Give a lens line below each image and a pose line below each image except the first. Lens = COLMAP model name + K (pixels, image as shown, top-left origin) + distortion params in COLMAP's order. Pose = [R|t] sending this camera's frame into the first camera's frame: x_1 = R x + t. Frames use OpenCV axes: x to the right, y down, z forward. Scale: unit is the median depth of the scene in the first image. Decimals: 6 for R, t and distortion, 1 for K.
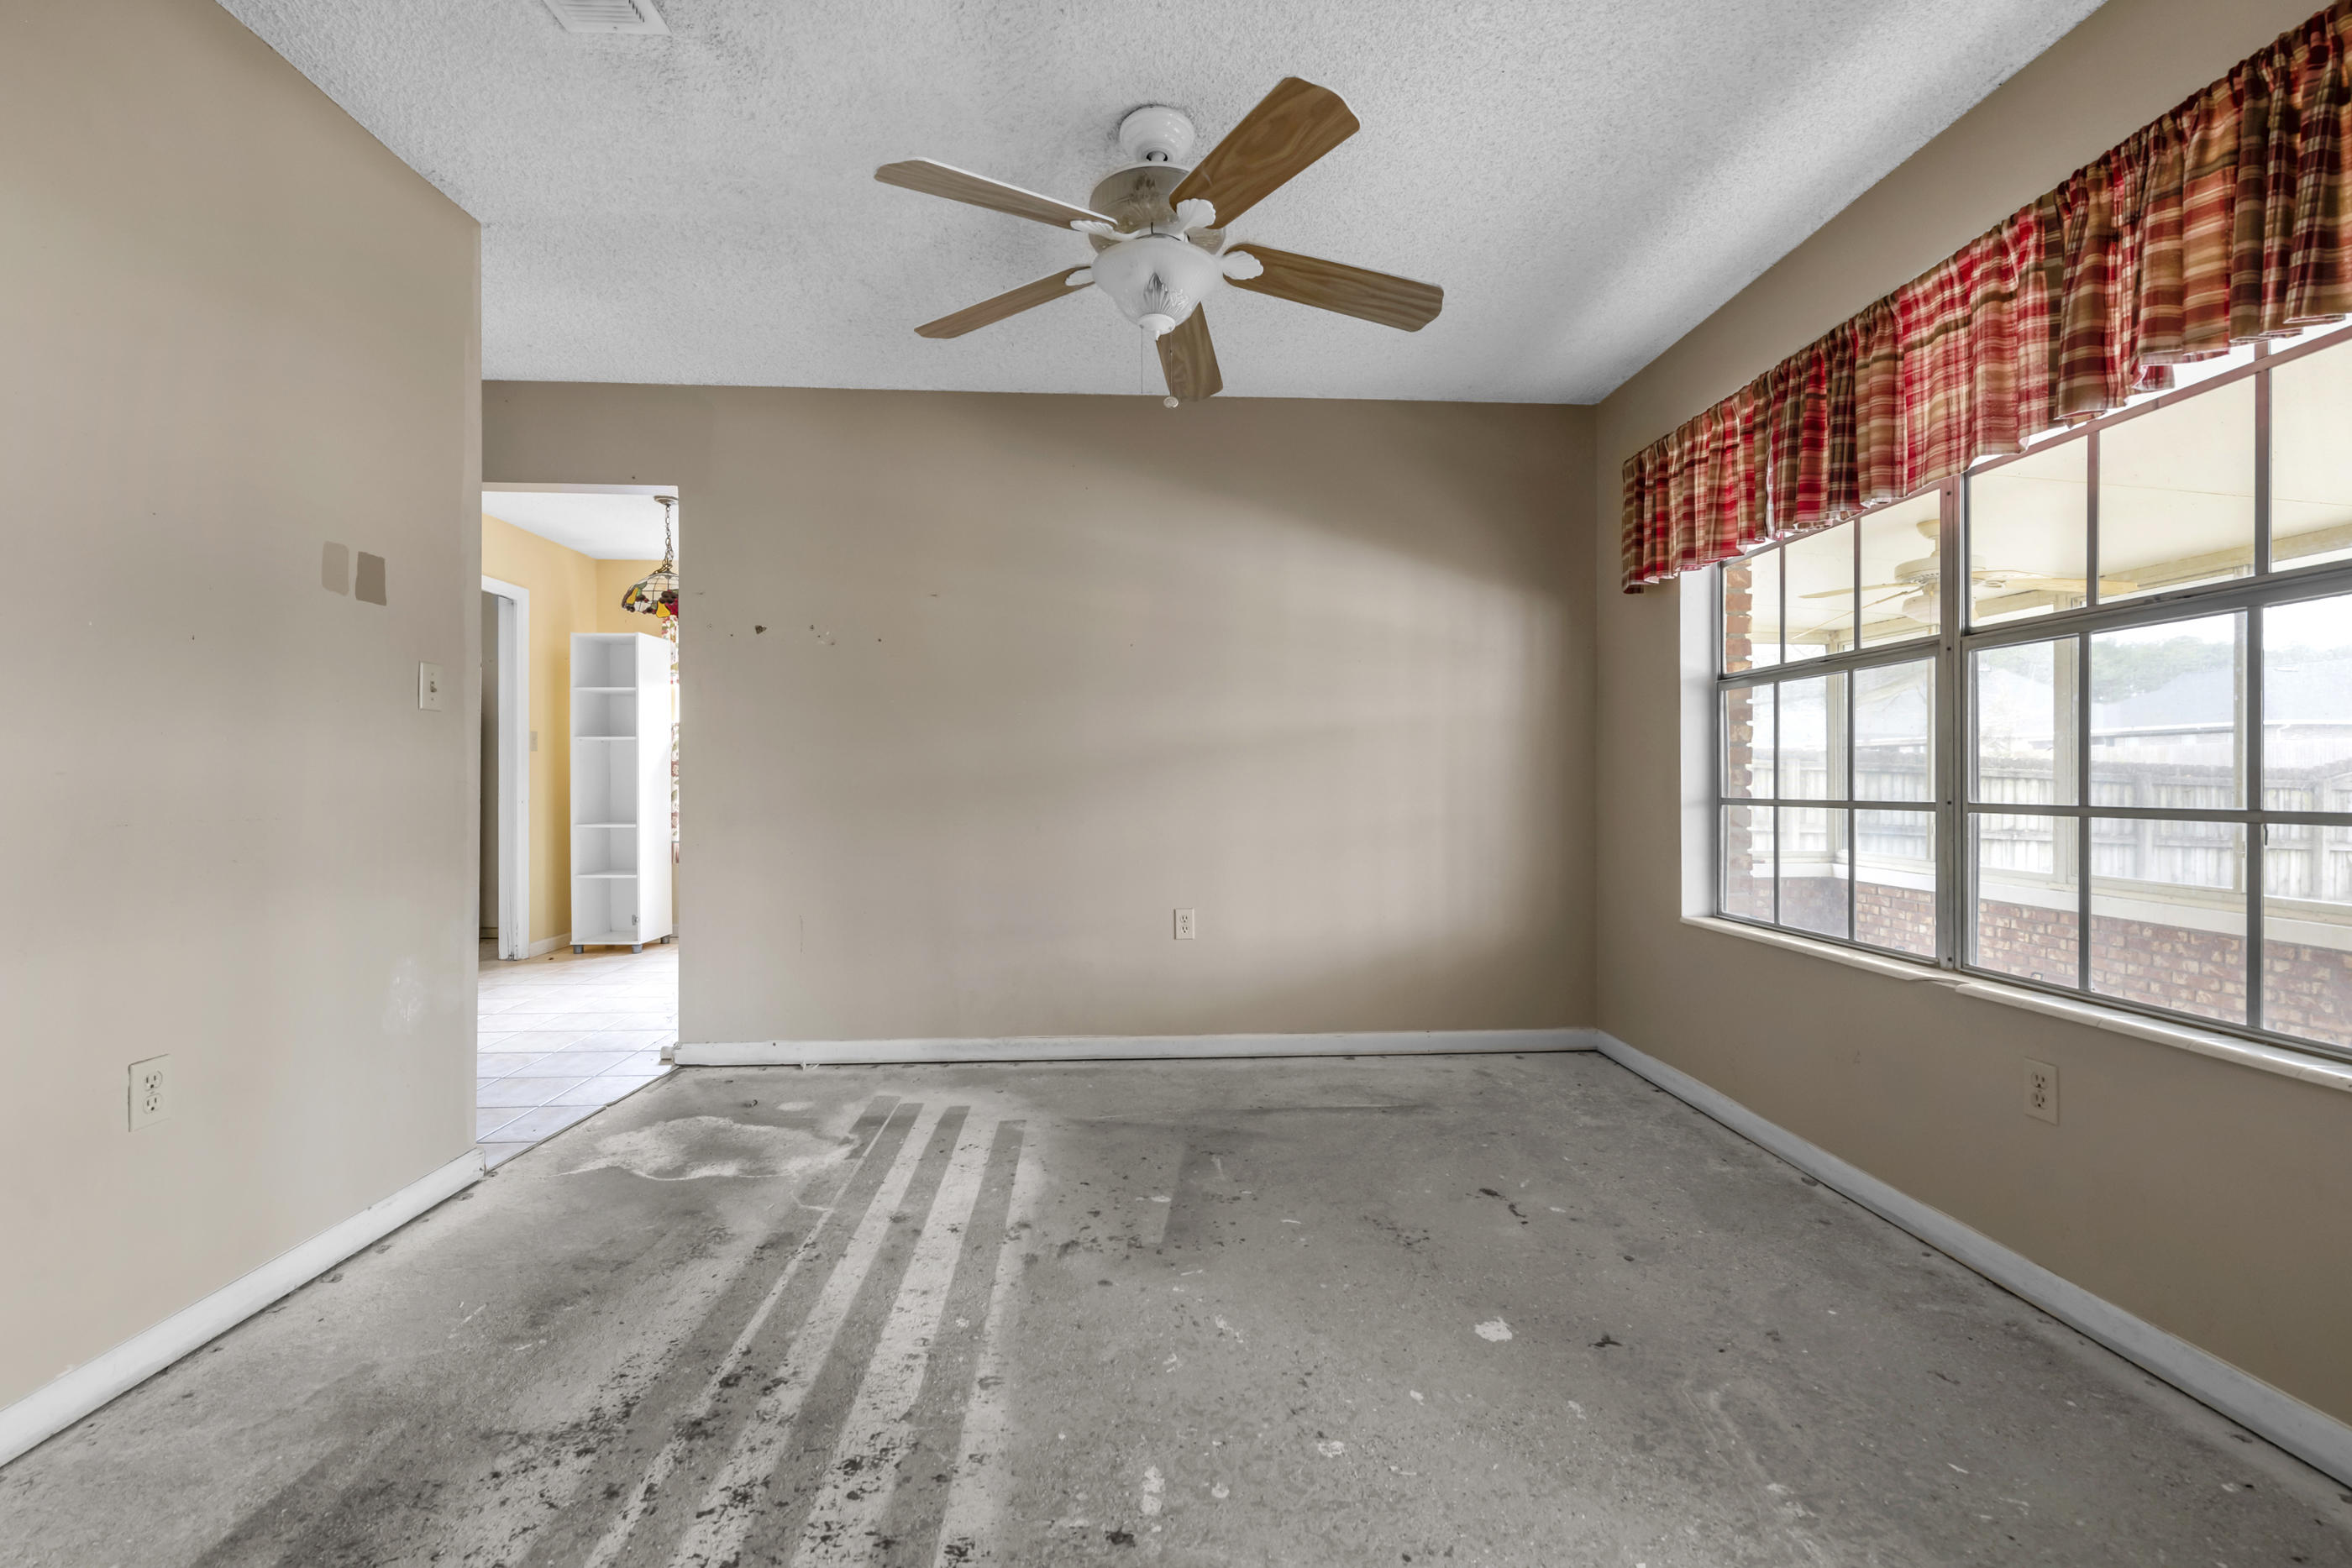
lens RADIAL K [[1014.6, 0, 1176.0], [0, 1014.6, 784.0], [0, 0, 1]] dist [0.001027, 0.000177]
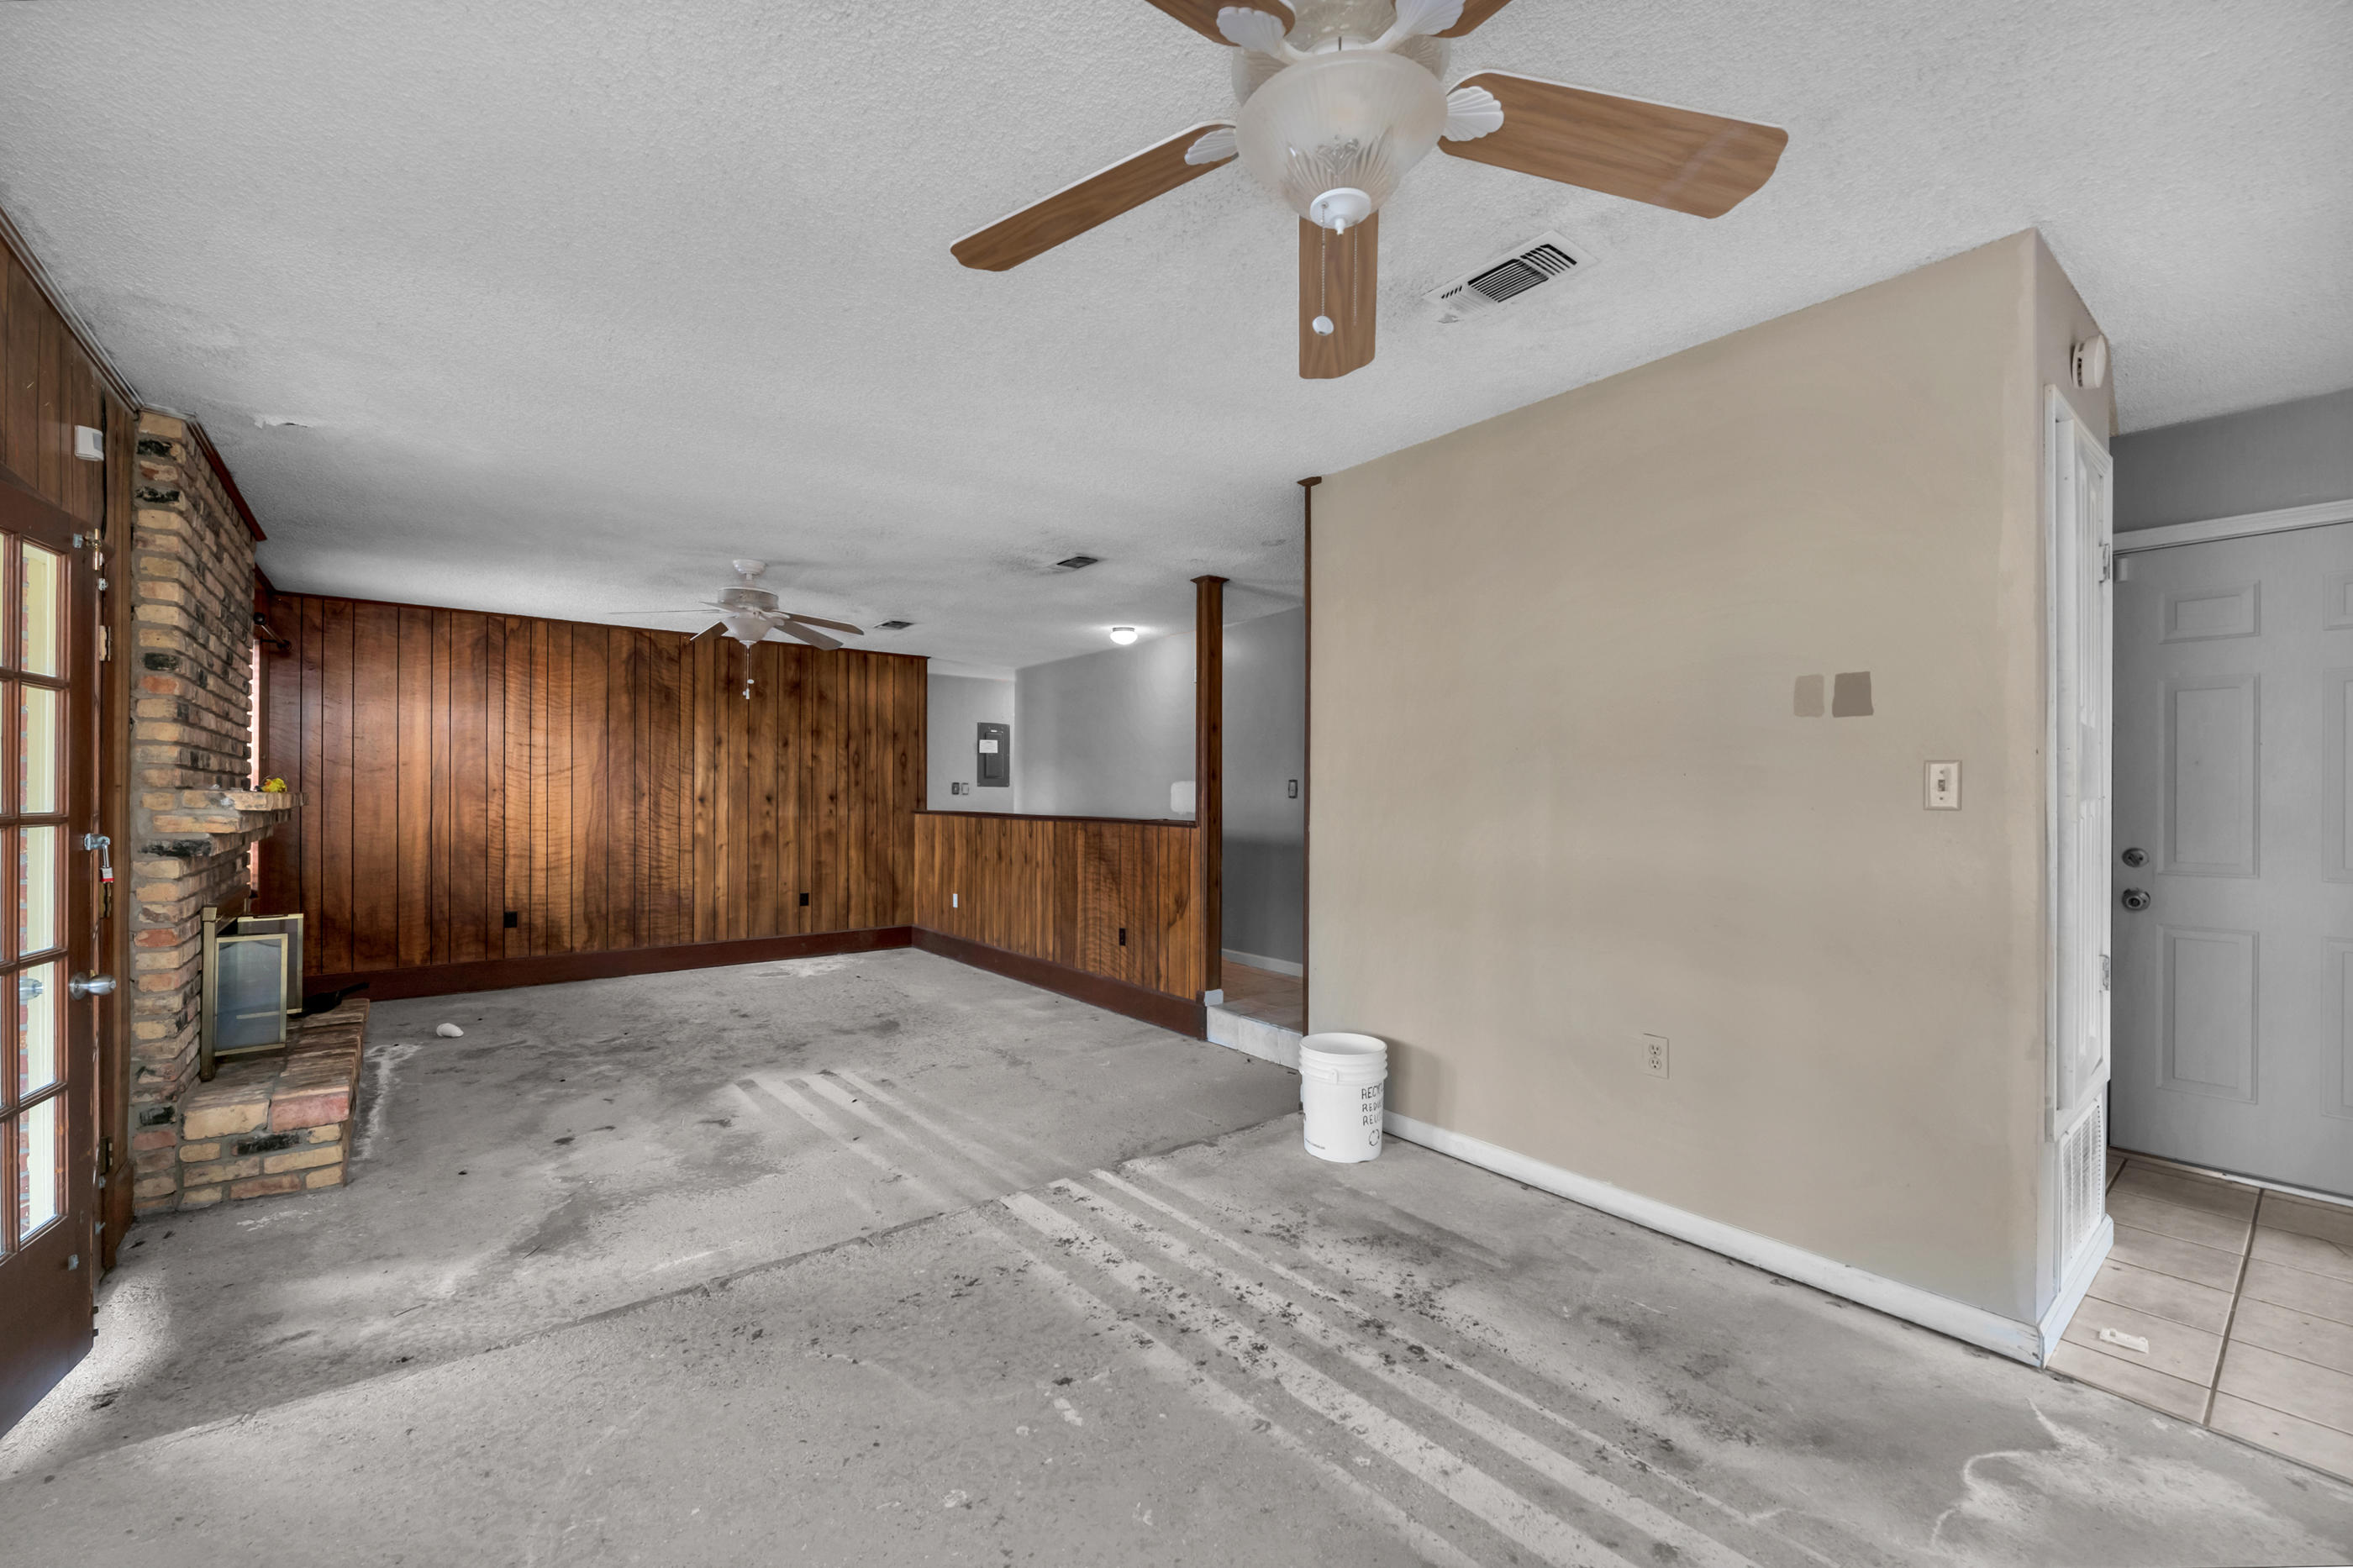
lens RADIAL K [[957.7, 0, 1167.6], [0, 957.7, 787.7], [0, 0, 1]] dist [-0.002678, -0.005051]
pose [[-0.824986, -0.009855, -0.565068, 0.497218], [-0.007357, 0.999950, -0.006699, -0.109483], [0.565106, -0.001369, -0.825017, 1.772614]]
